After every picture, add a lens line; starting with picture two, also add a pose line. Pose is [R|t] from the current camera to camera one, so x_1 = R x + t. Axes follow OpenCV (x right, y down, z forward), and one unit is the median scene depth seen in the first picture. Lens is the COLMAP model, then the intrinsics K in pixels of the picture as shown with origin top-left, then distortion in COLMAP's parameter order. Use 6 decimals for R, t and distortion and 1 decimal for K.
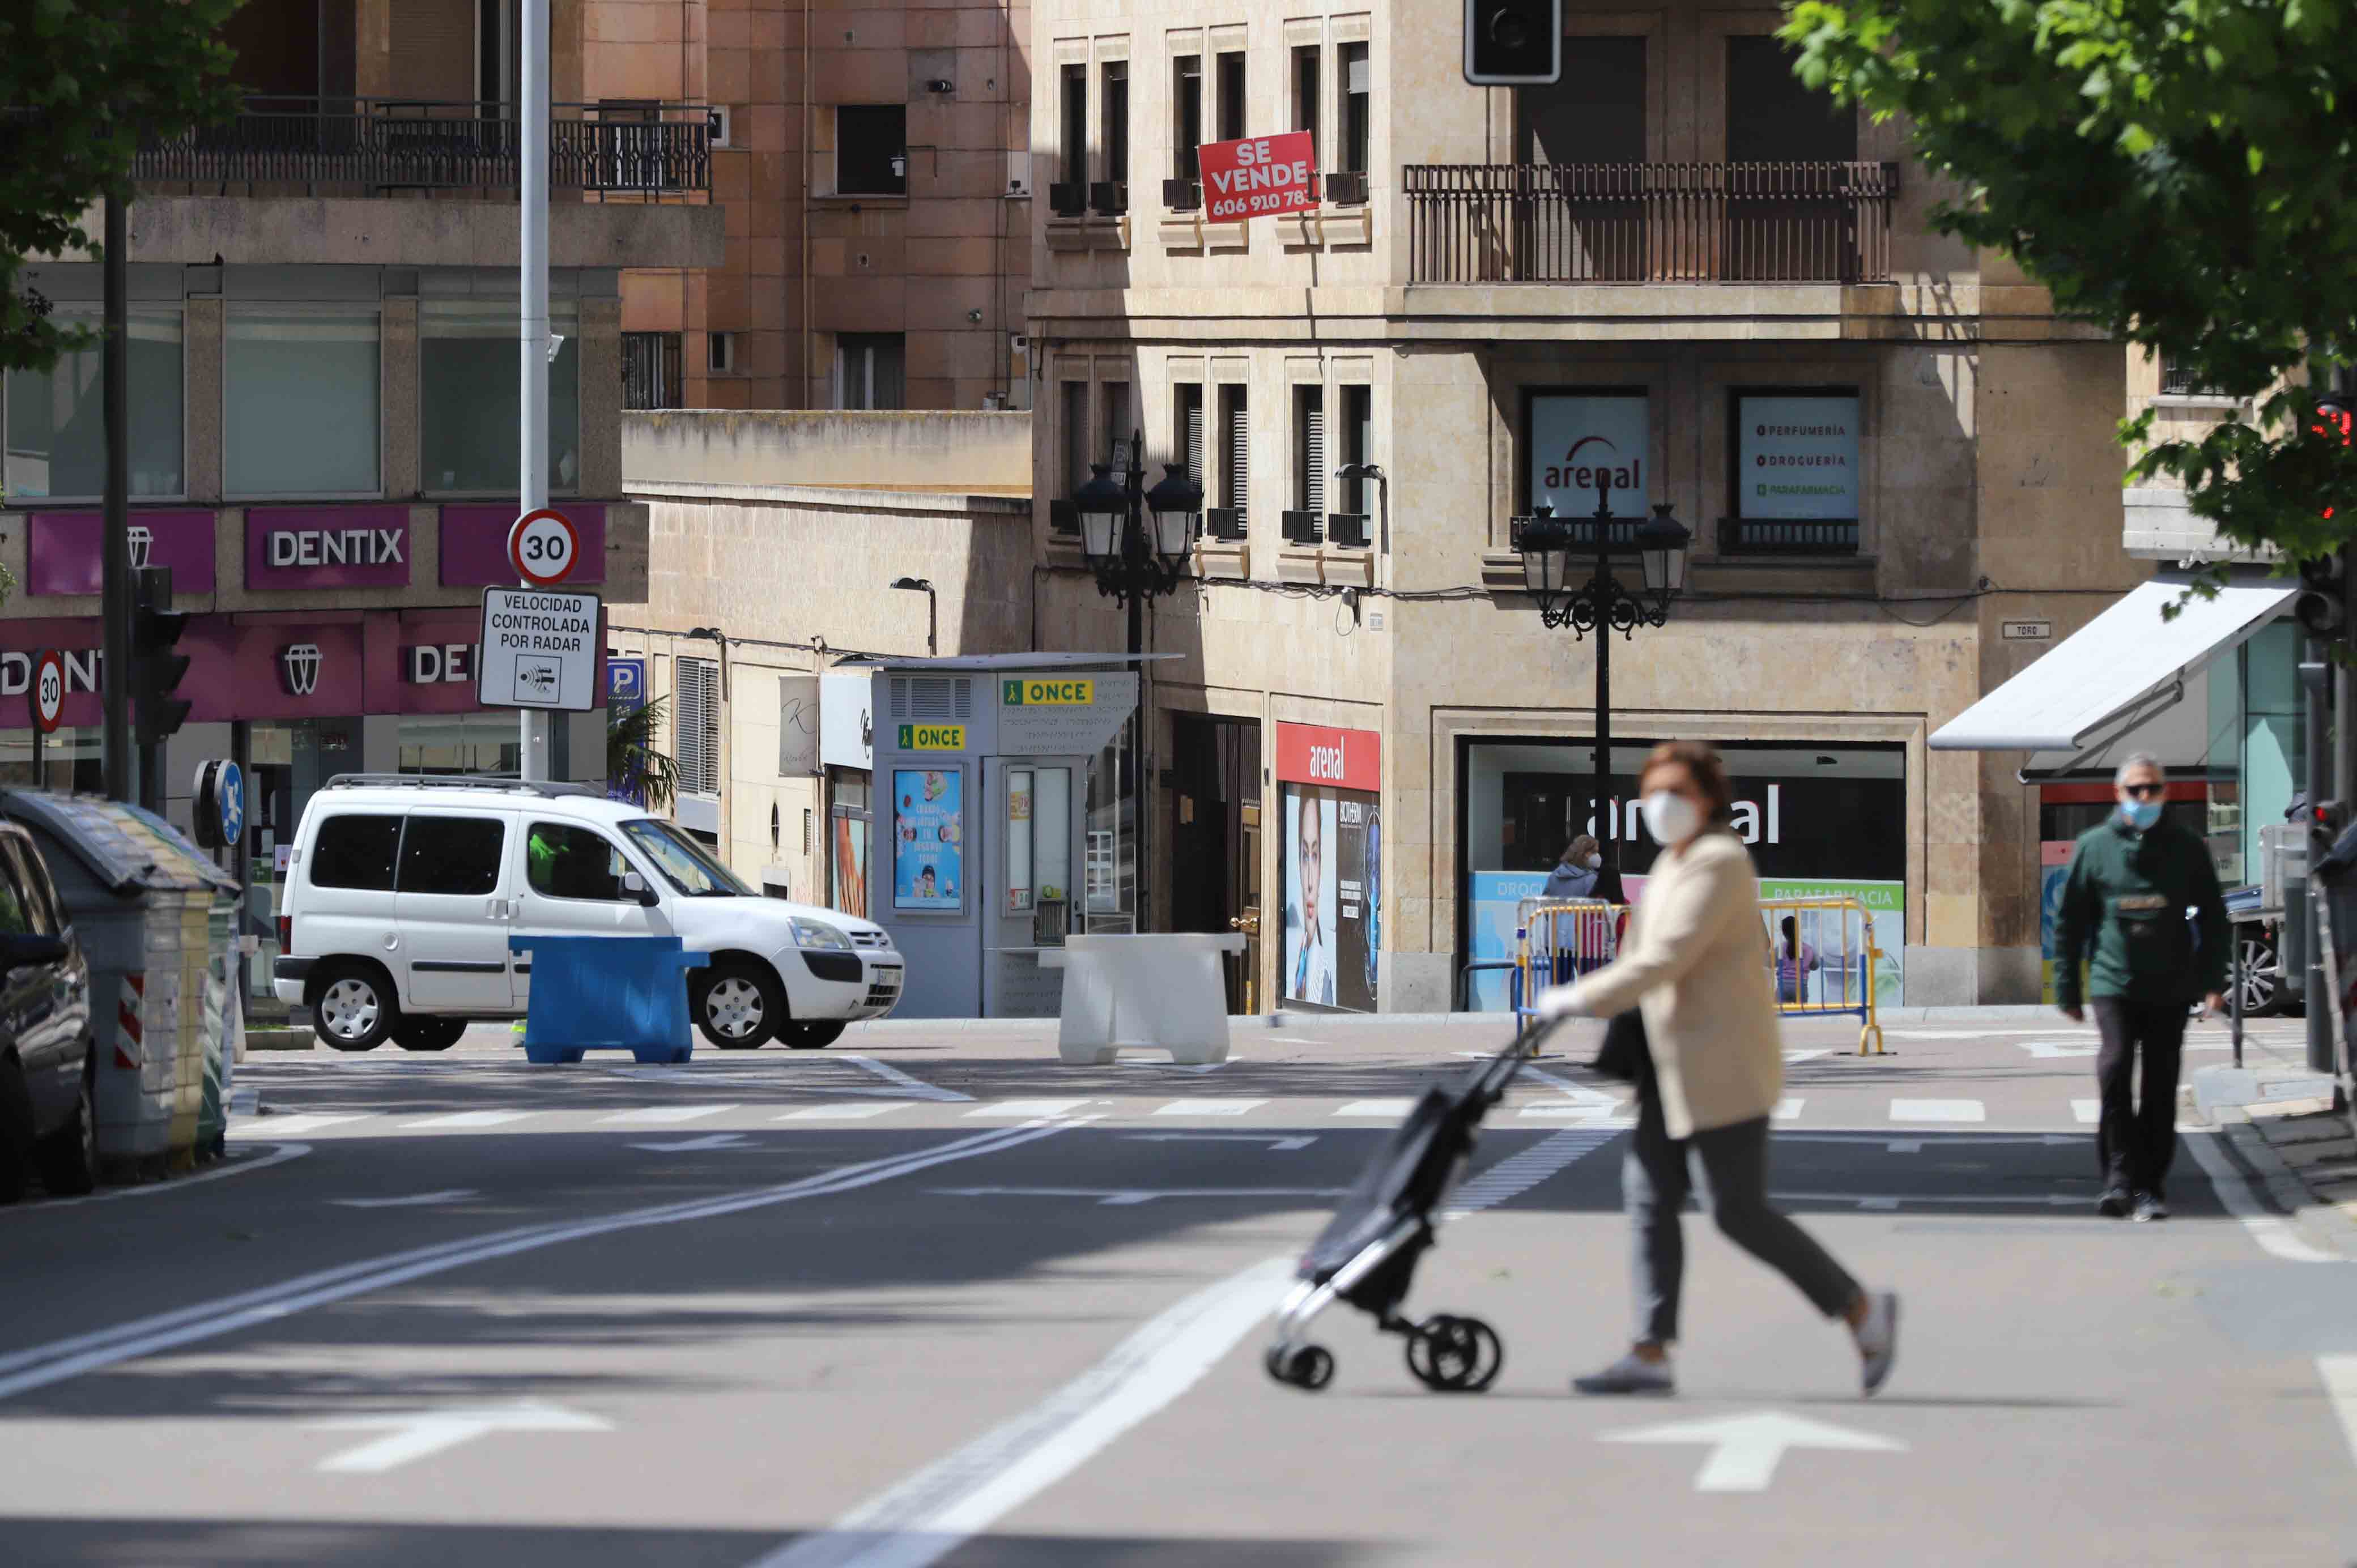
lens RADIAL K [[13354.7, 0, 1178.5], [0, 13354.7, 784.0], [0, 0, 1]] dist [-0.338200, 2.066961]
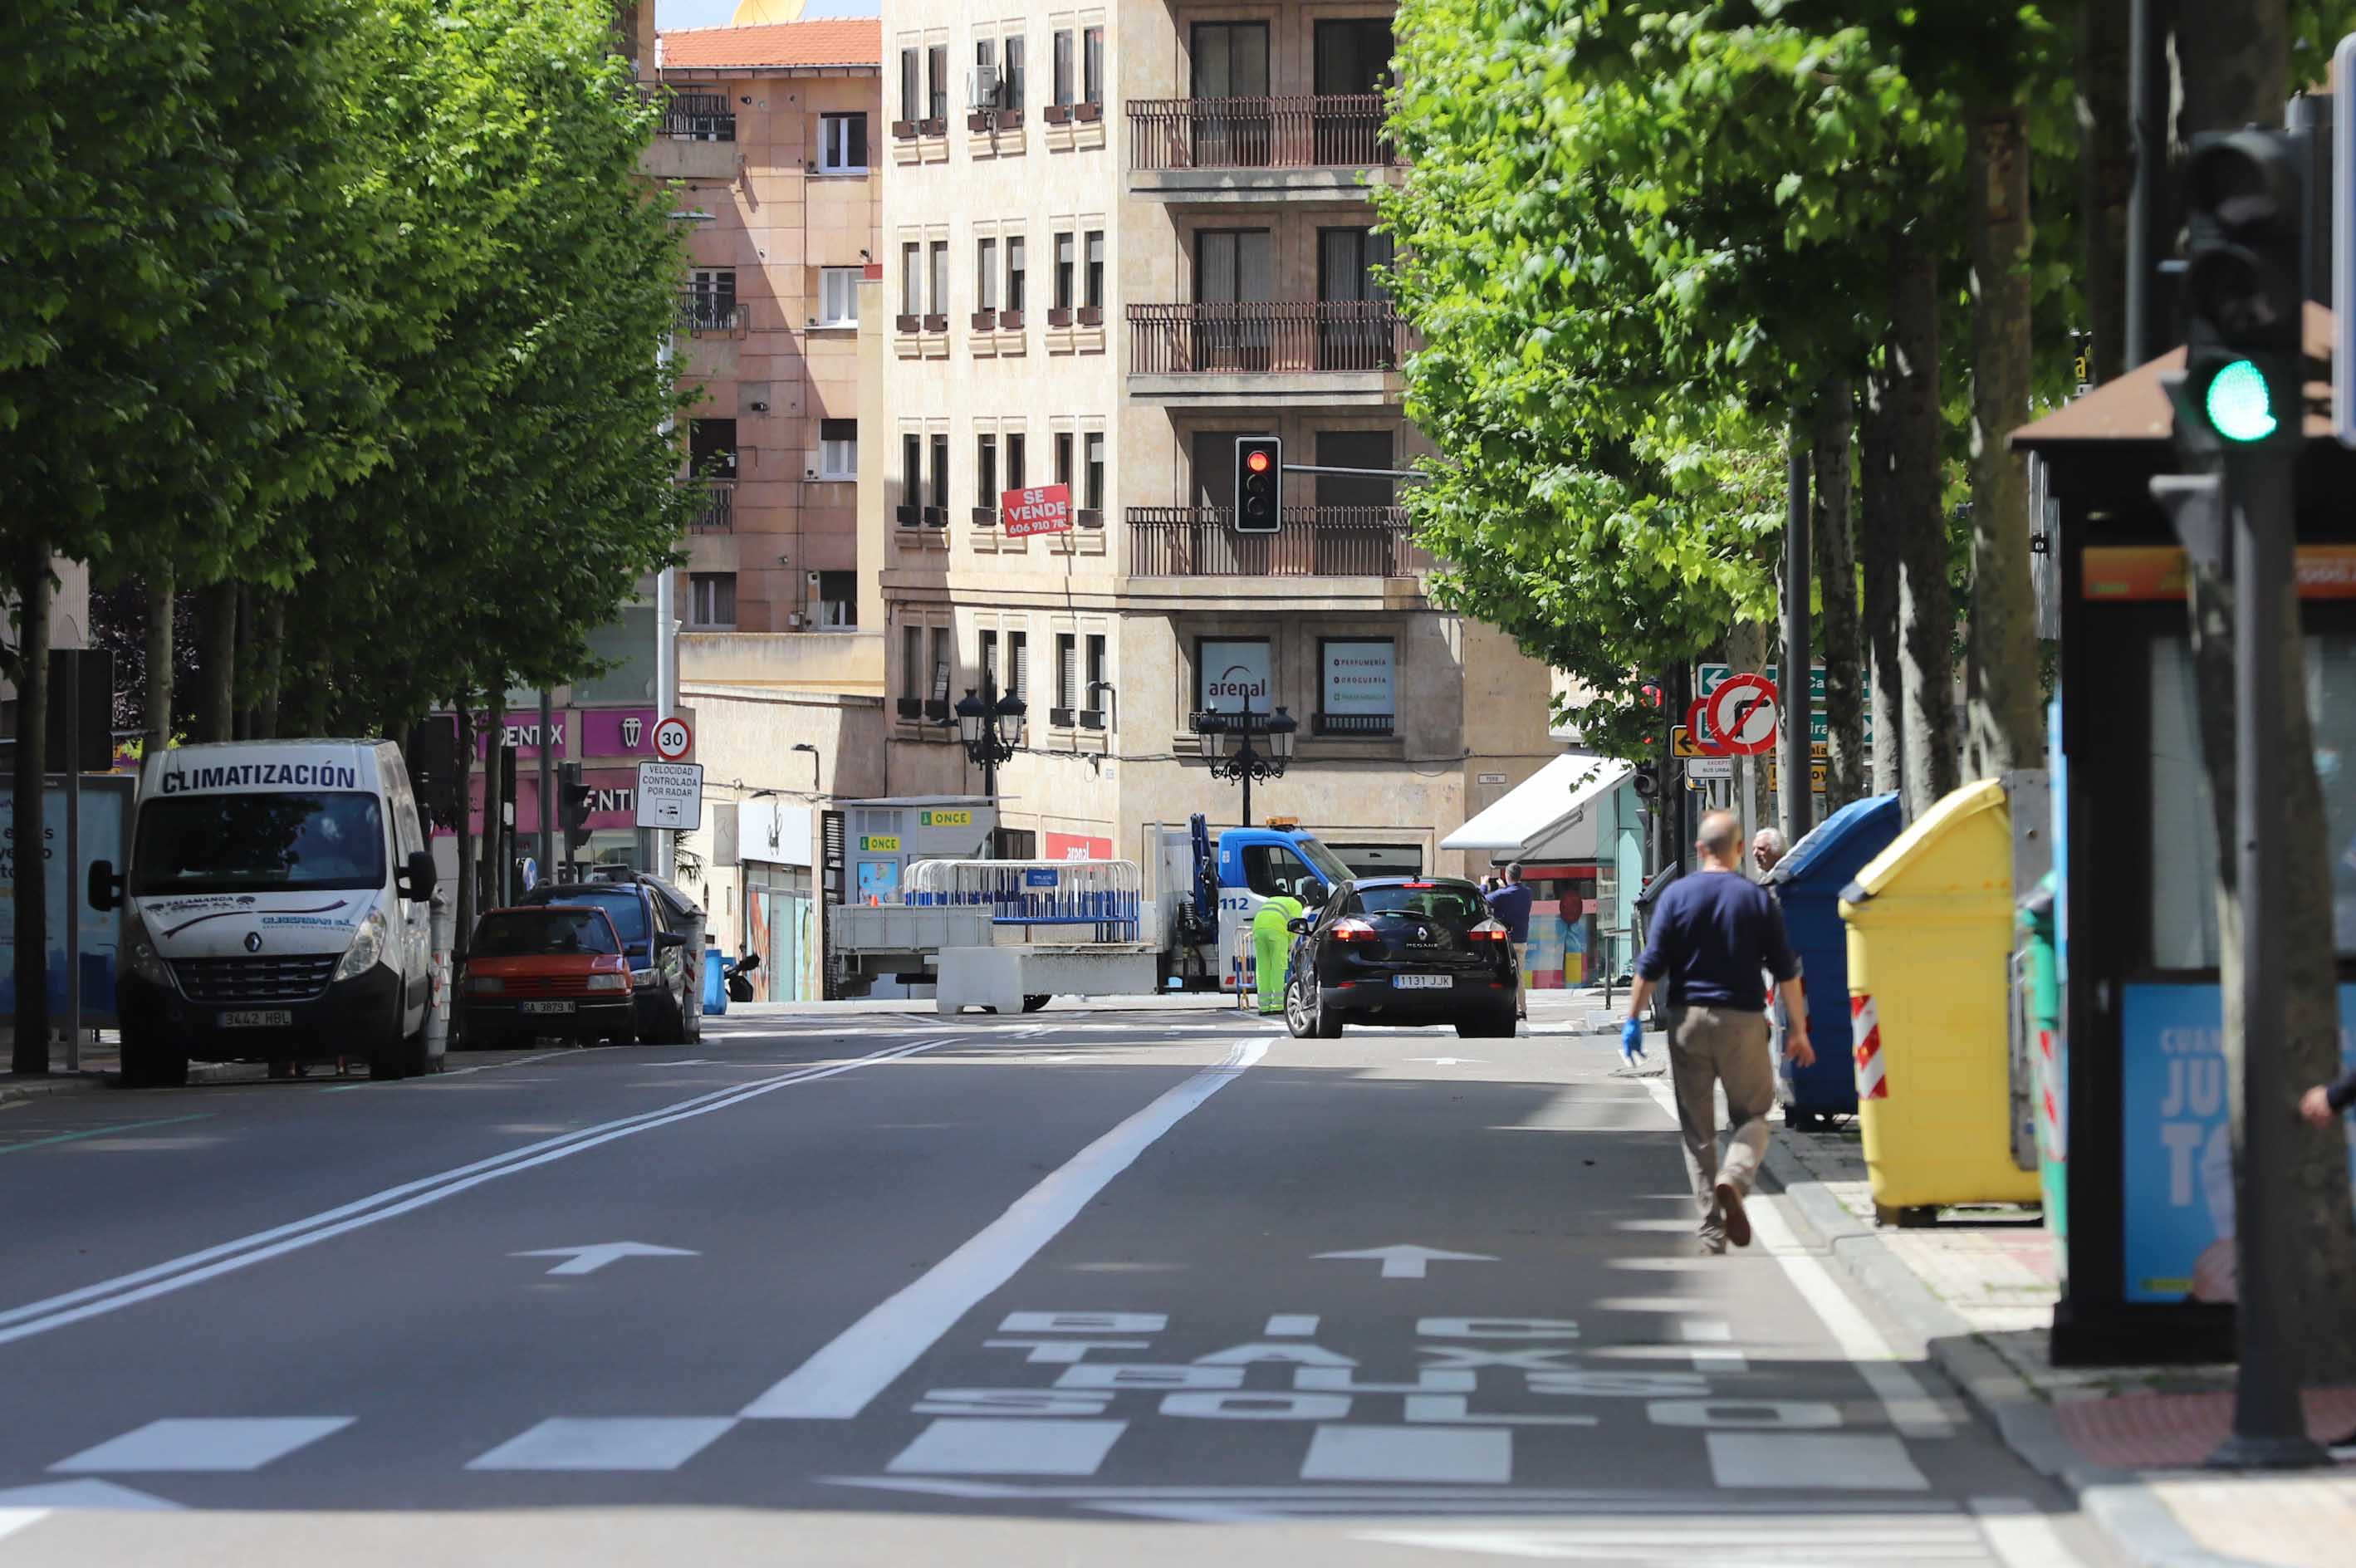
lens RADIAL K [[13350.8, 0, 1178.0], [0, 13350.8, 784.0], [0, 0, 1]] dist [-0.338200, 2.066961]
pose [[0.999038, -0.002735, 0.043770, -0.051066], [0.003027, 0.999974, -0.006591, 0.000338], [-0.043751, 0.006717, 0.999020, -0.701740]]
